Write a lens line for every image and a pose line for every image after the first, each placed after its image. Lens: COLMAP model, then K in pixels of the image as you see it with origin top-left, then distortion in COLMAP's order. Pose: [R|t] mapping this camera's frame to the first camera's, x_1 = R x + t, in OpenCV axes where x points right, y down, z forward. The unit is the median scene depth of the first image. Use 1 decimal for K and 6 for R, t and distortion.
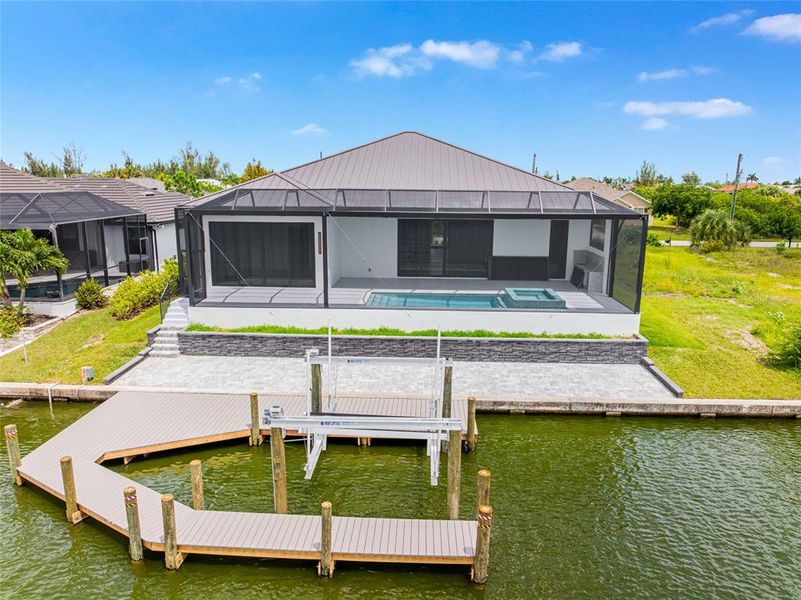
lens RADIAL K [[564.5, 0, 400.5], [0, 564.5, 300.0], [0, 0, 1]] dist [-0.037687, -0.005101]
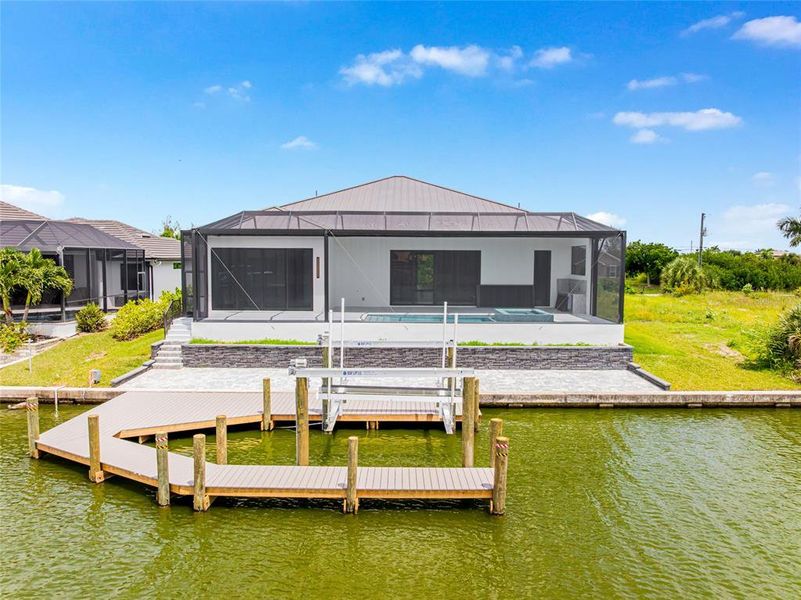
lens RADIAL K [[564.5, 0, 400.5], [0, 564.5, 300.0], [0, 0, 1]] dist [-0.037687, -0.005101]
pose [[0.999110, -0.004413, 0.041956, -0.041217], [0.009888, 0.991309, -0.131179, 0.118019], [-0.041012, 0.131477, 0.990470, -0.043472]]
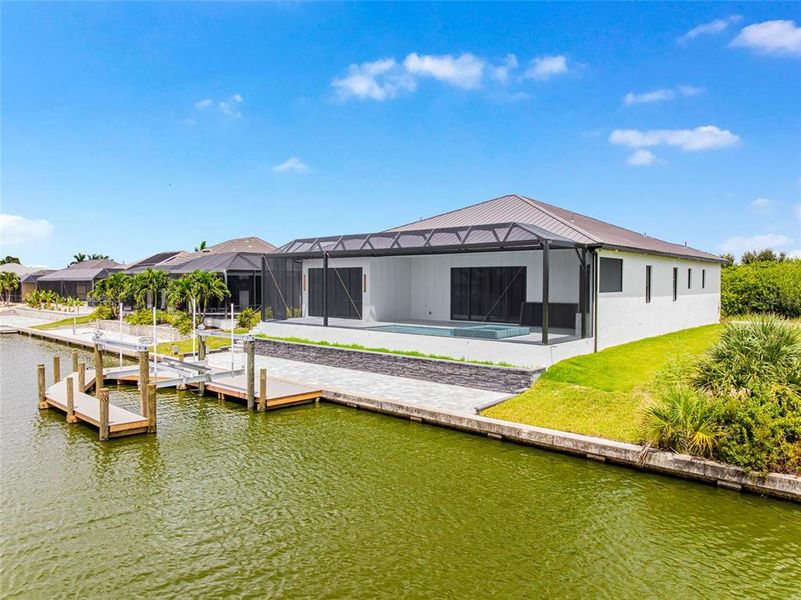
lens RADIAL K [[564.5, 0, 400.5], [0, 564.5, 300.0], [0, 0, 1]] dist [-0.037687, -0.005101]
pose [[0.774922, 0.015779, -0.631860, 0.849167], [-0.126900, 0.983216, -0.131079, 0.106514], [0.619187, 0.181759, 0.763918, 0.127986]]
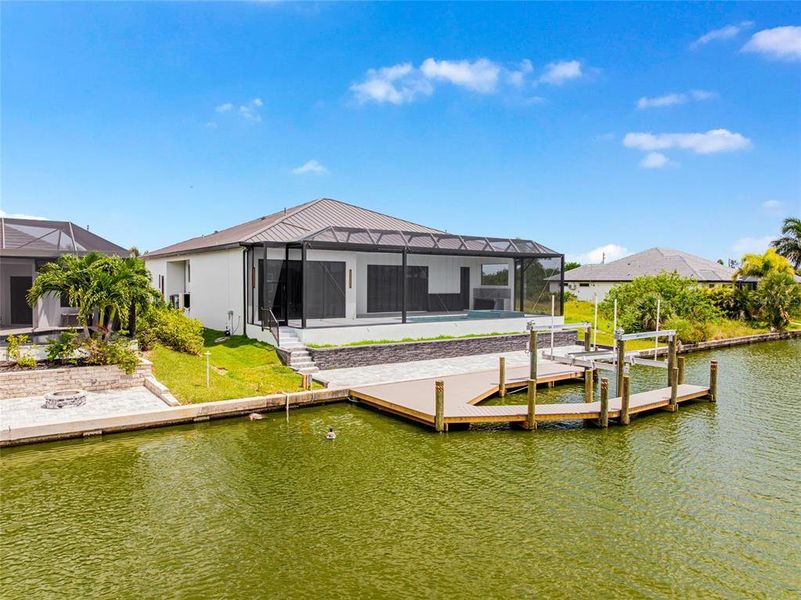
lens RADIAL K [[564.5, 0, 400.5], [0, 564.5, 300.0], [0, 0, 1]] dist [-0.037687, -0.005101]
pose [[0.779199, -0.023262, 0.626345, -0.968008], [0.126988, 0.984445, -0.121416, 0.119709], [-0.613777, 0.174146, 0.770033, 0.041006]]
